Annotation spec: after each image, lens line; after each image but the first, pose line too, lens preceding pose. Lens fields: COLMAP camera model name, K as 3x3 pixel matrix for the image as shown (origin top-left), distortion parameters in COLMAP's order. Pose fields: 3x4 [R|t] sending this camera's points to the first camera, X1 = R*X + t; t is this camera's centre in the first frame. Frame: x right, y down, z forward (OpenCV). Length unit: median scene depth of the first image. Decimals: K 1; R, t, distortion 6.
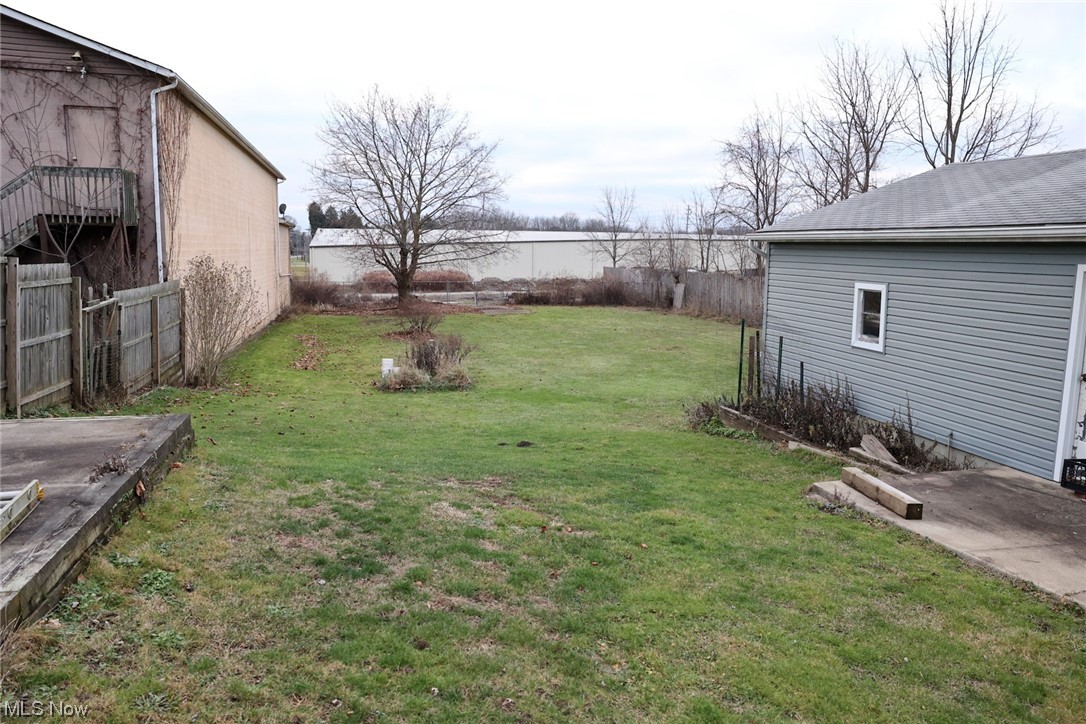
lens RADIAL K [[748.9, 0, 547.7], [0, 748.9, 356.0], [0, 0, 1]] dist [-0.059790, 0.001850]
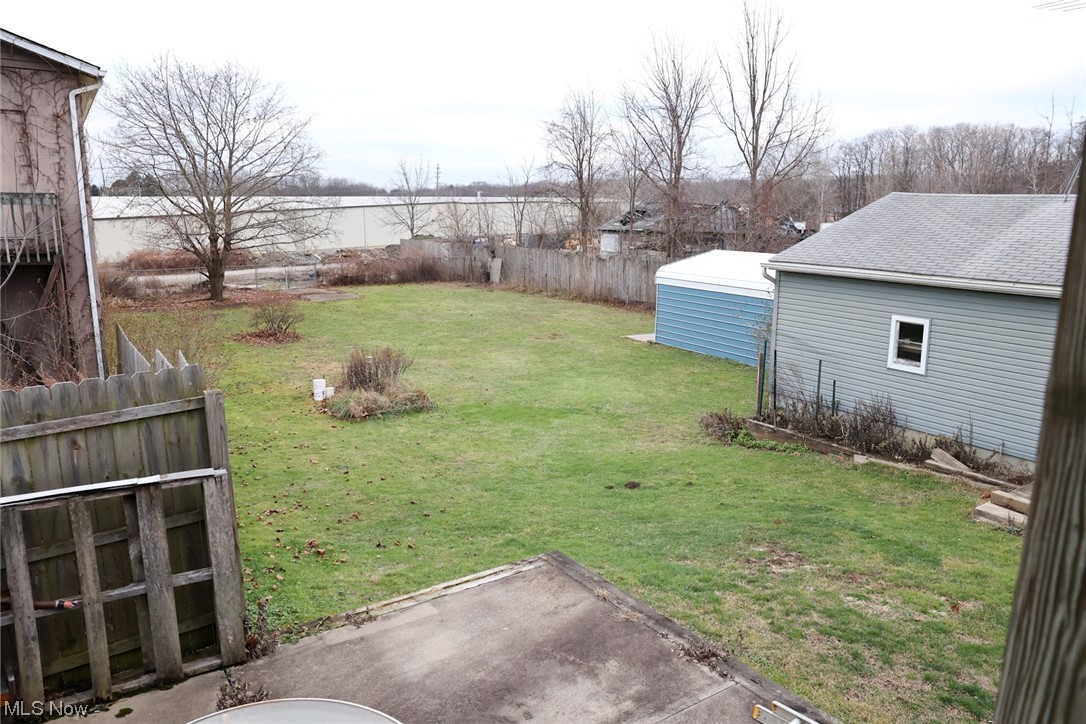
lens RADIAL K [[748.9, 0, 548.2], [0, 748.9, 356.5], [0, 0, 1]] dist [-0.059790, 0.001850]
pose [[0.938947, -0.074486, 0.335904, -0.342969], [0.054016, 0.996091, 0.069893, -0.099490], [-0.339797, -0.047481, 0.939300, 0.053988]]
